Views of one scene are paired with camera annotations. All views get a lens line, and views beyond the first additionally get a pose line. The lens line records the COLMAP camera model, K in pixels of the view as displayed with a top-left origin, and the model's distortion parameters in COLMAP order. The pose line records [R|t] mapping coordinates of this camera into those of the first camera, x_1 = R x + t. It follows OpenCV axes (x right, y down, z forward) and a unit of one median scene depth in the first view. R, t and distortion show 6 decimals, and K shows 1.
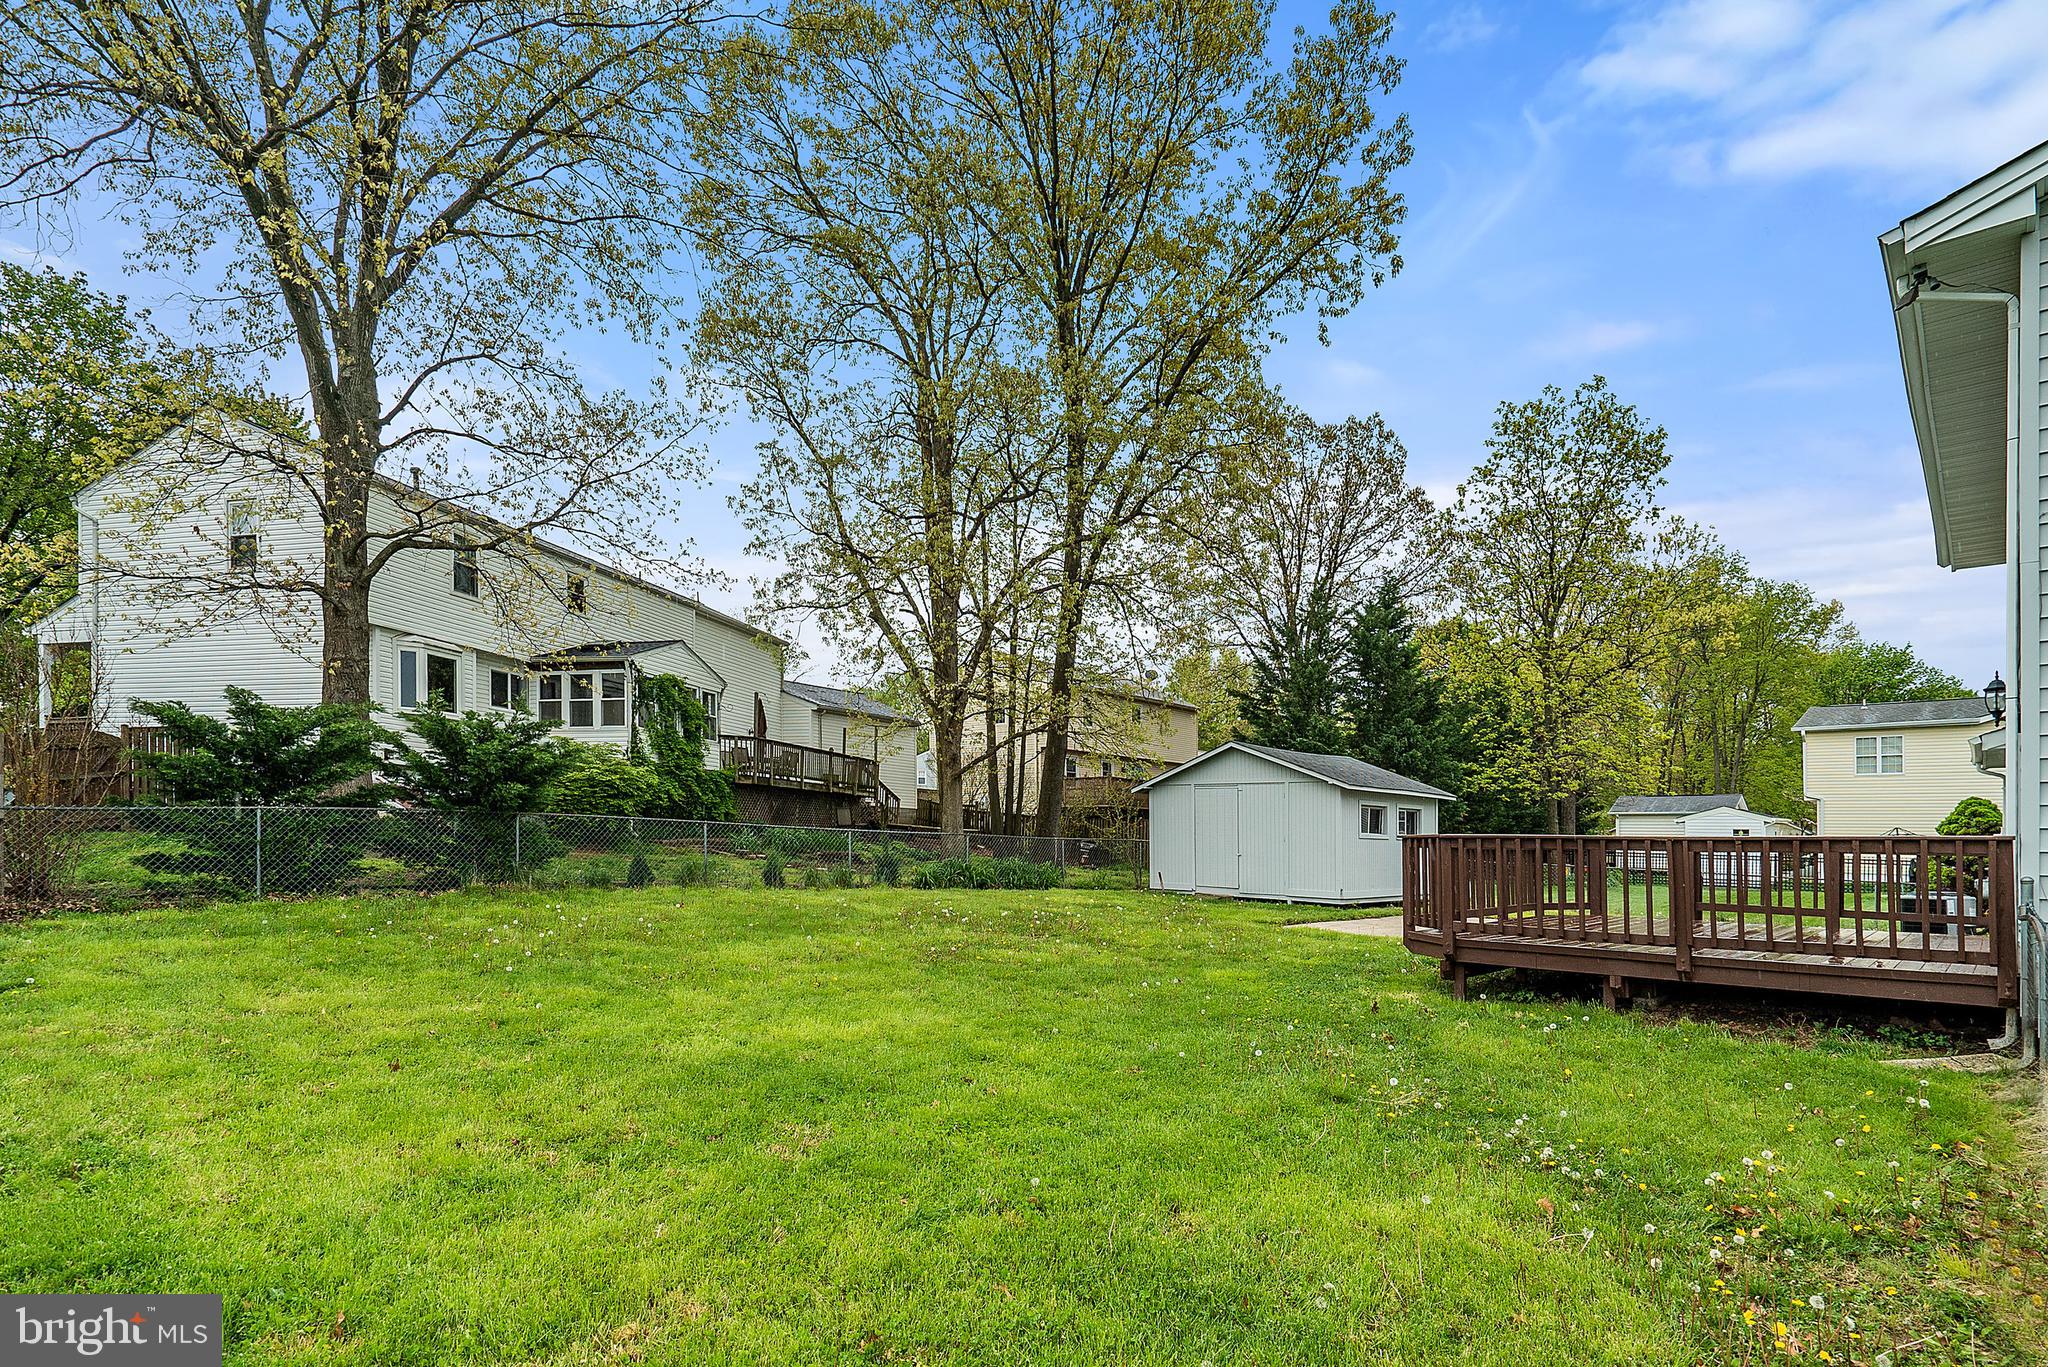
lens RADIAL K [[1145.6, 0, 975.2], [0, 1145.6, 829.7], [0, 0, 1]] dist [0.002722, 0.001681]
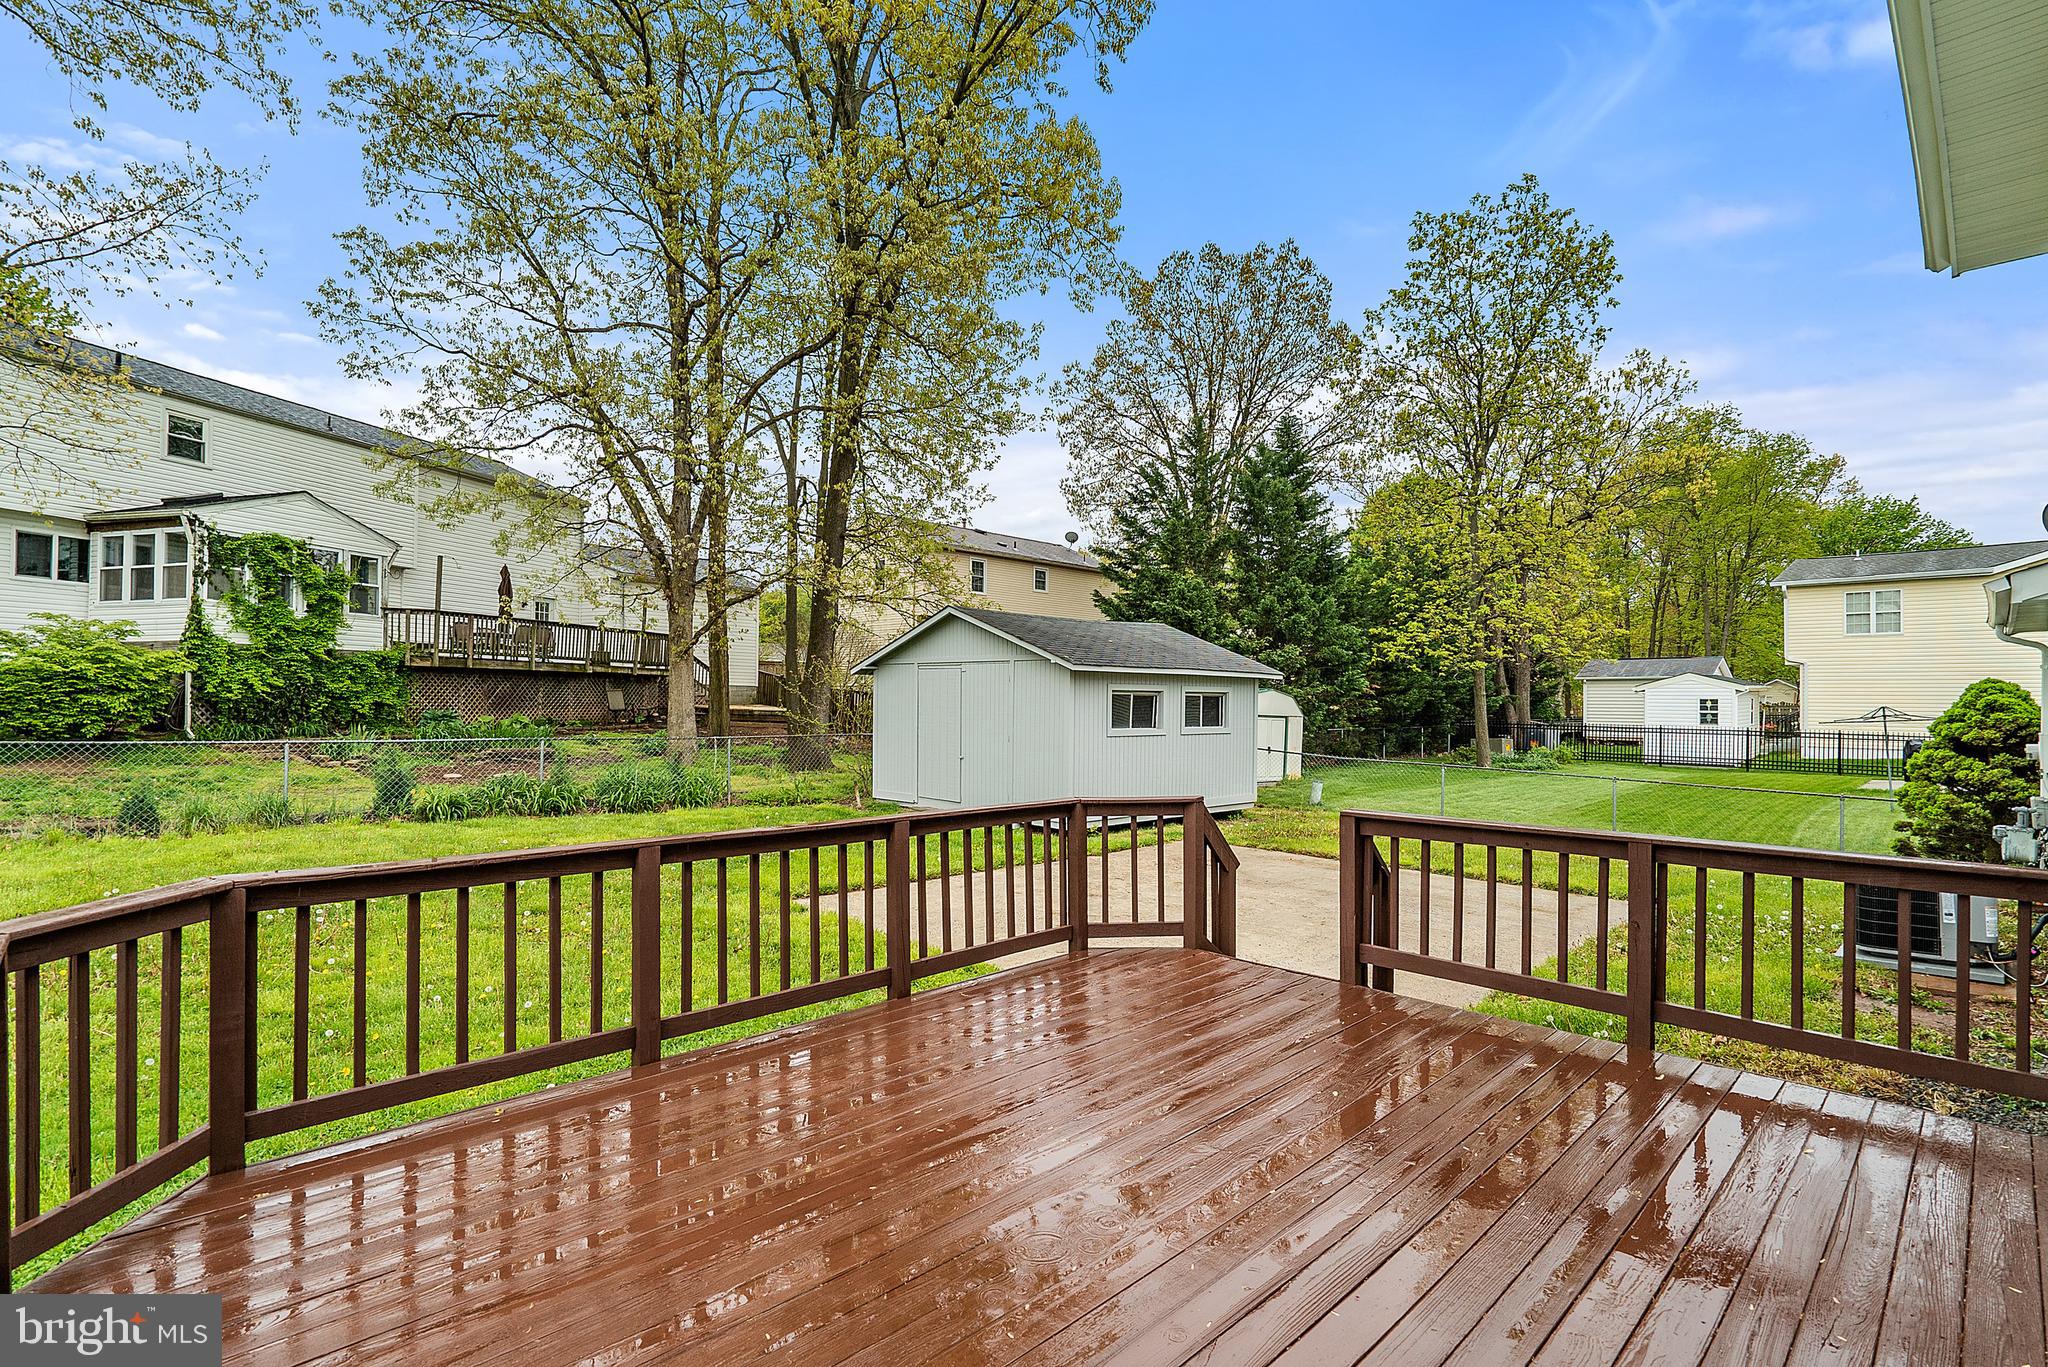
lens RADIAL K [[984.3, 0, 1029.1], [0, 984.3, 695.2], [0, 0, 1]] dist [-0.006131, 0.000222]
pose [[0.998297, -0.009471, -0.057561, 0.205915], [0.009949, 0.999918, 0.008014, -0.015737], [0.057480, -0.008573, 0.998310, 0.239106]]
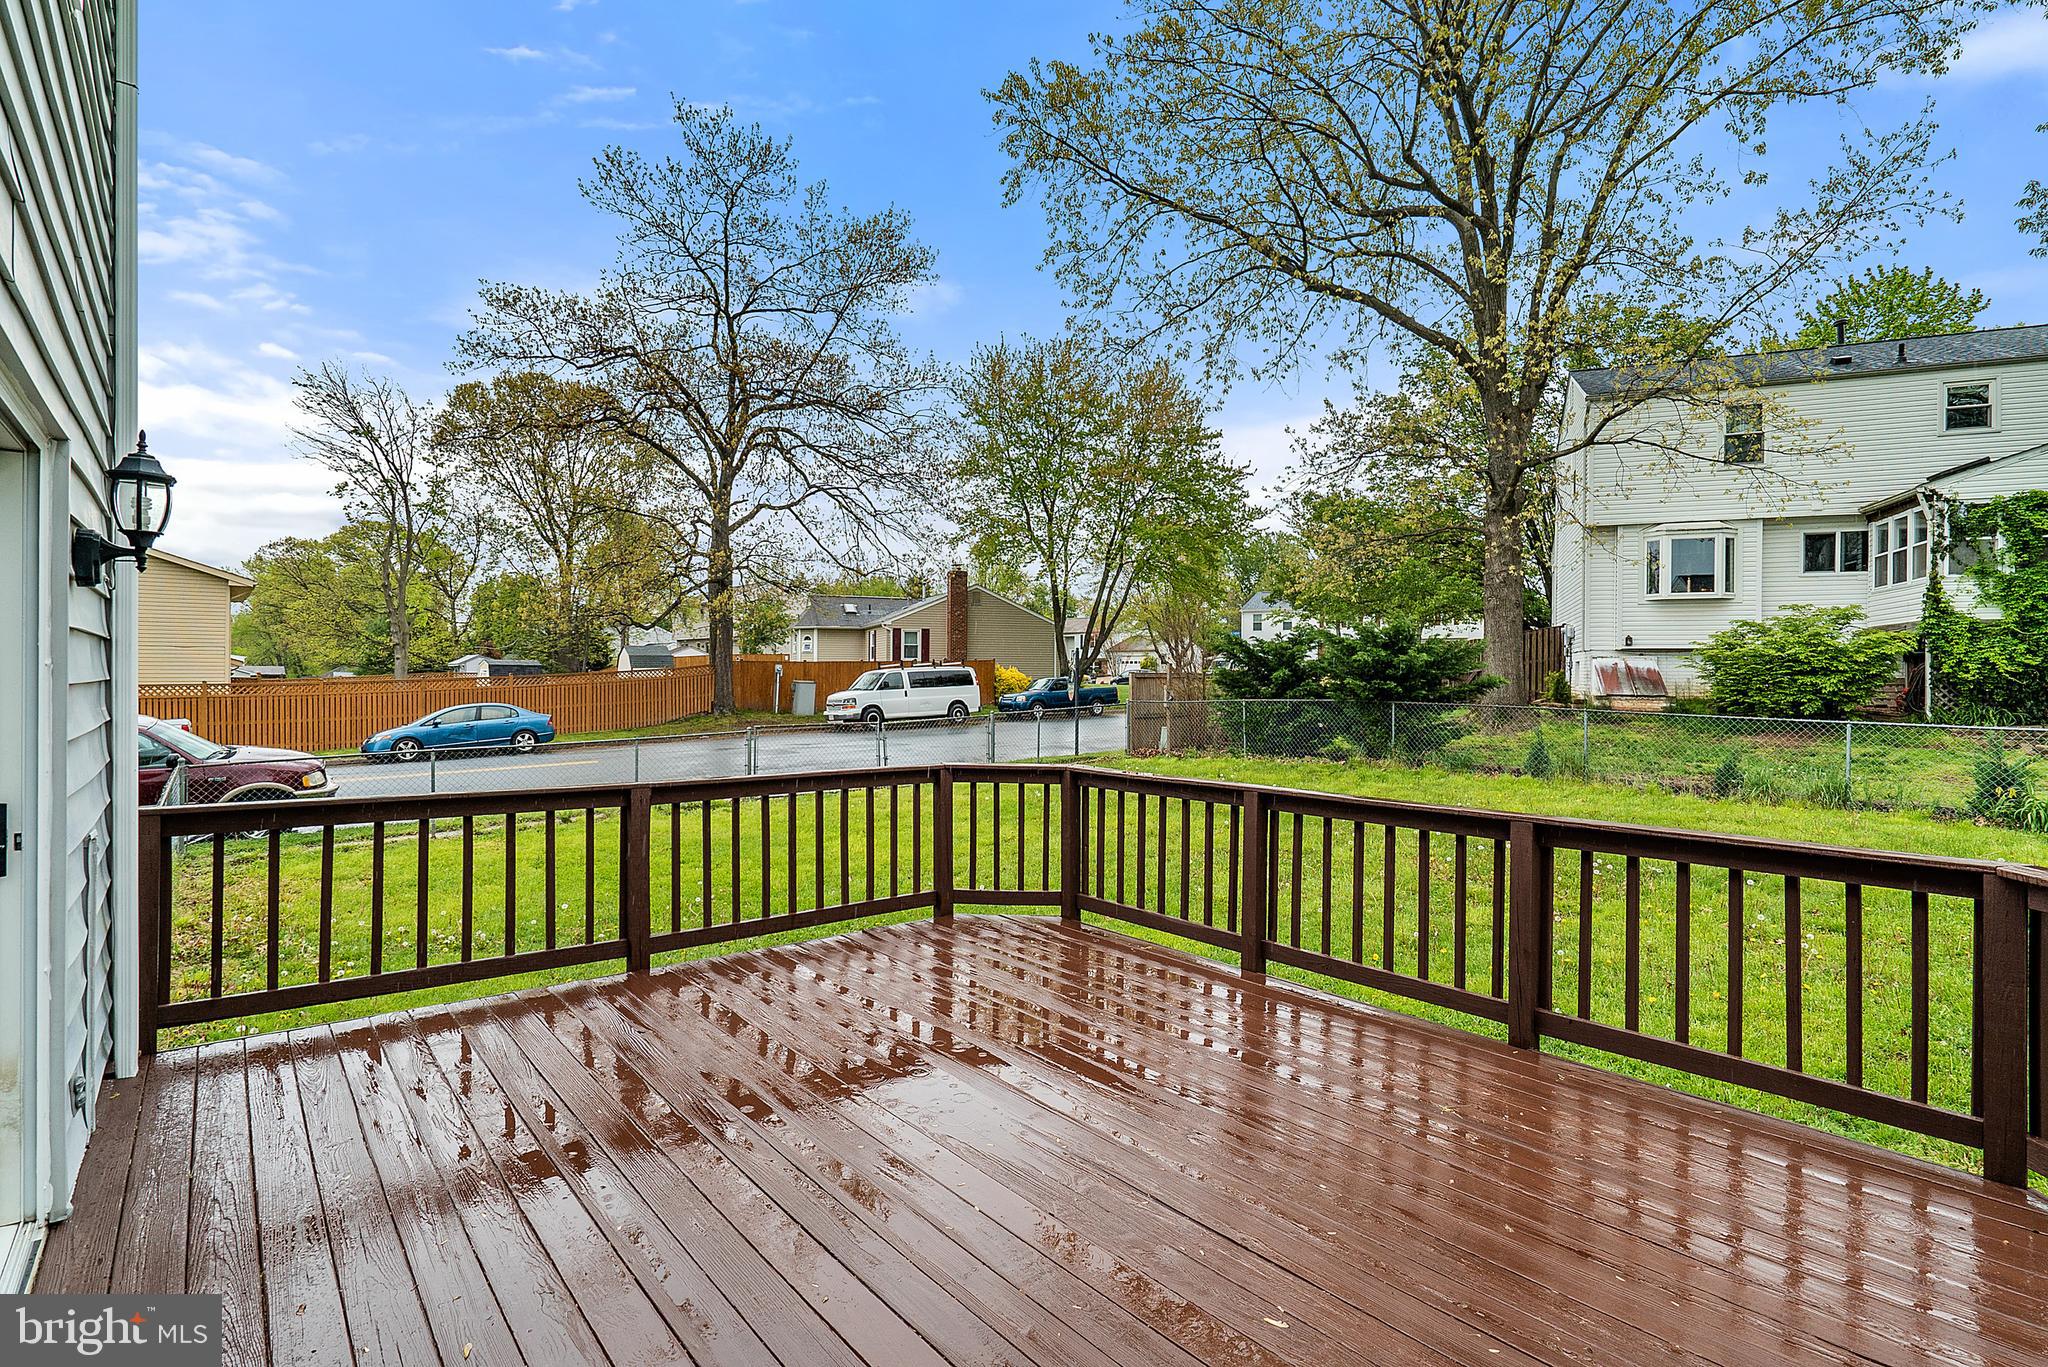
lens RADIAL K [[986.1, 0, 1026.6], [0, 986.1, 712.4], [0, 0, 1]] dist [0.000931, -0.000116]
pose [[-0.147951, 0.019919, -0.988794, 0.293405], [0.009099, 0.999782, 0.018779, -0.011563], [0.988953, -0.006218, -0.148100, 0.332853]]
